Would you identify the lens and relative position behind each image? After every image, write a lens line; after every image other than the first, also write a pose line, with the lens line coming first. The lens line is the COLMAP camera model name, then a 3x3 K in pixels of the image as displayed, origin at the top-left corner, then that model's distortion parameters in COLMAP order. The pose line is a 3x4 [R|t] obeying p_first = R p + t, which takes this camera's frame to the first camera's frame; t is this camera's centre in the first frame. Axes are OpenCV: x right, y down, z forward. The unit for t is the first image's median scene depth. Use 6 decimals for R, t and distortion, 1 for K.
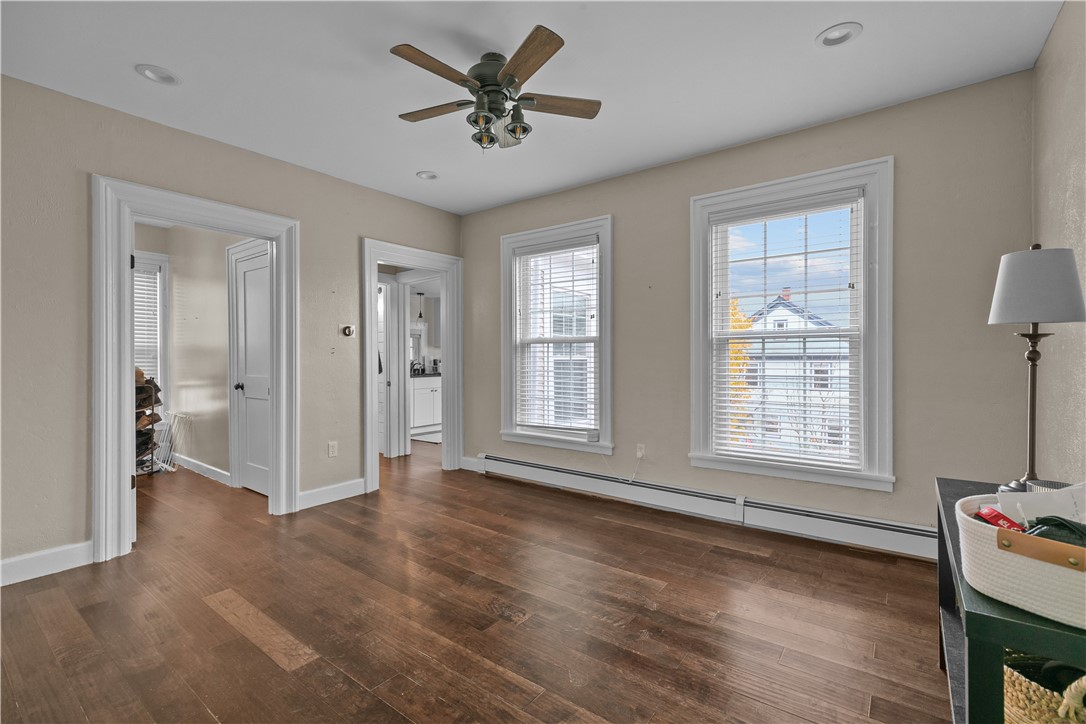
lens RADIAL K [[487.2, 0, 549.5], [0, 487.2, 354.5], [0, 0, 1]] dist [0.002452, -0.000551]
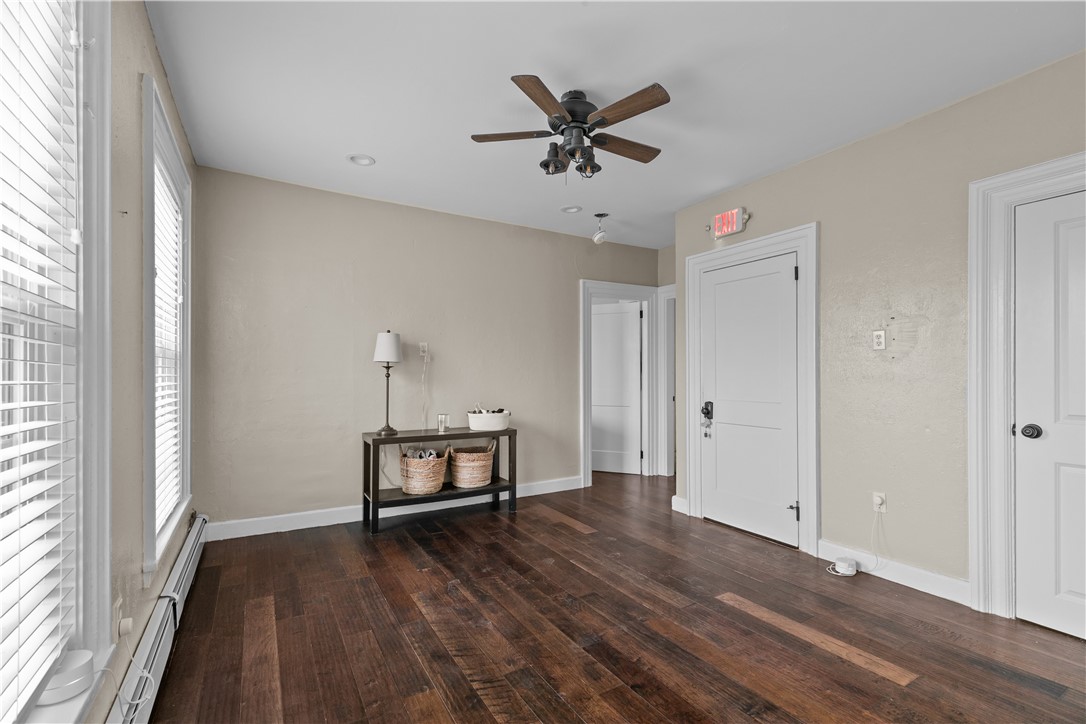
lens RADIAL K [[487.2, 0, 545.6], [0, 487.2, 371.9], [0, 0, 1]] dist [0.002452, -0.000551]
pose [[-0.924135, 0.006253, 0.382016, -0.465500], [0.004867, 0.999978, -0.004595, 0.000302], [-0.382036, -0.002387, -0.924144, 2.028631]]
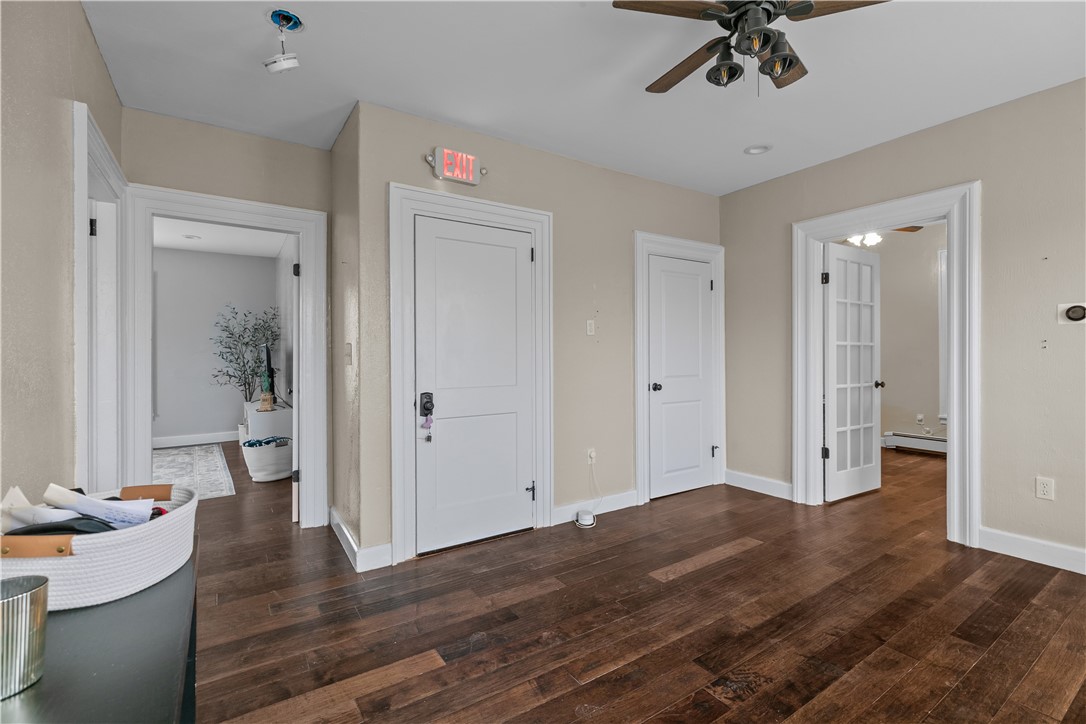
lens RADIAL K [[487.2, 0, 550.3], [0, 487.2, 352.2], [0, 0, 1]] dist [0.002452, -0.000551]
pose [[-0.331265, 0.001858, -0.943536, 0.729240], [0.007123, 0.999974, -0.000531, -0.003534], [0.943511, -0.006897, -0.331270, 0.963402]]
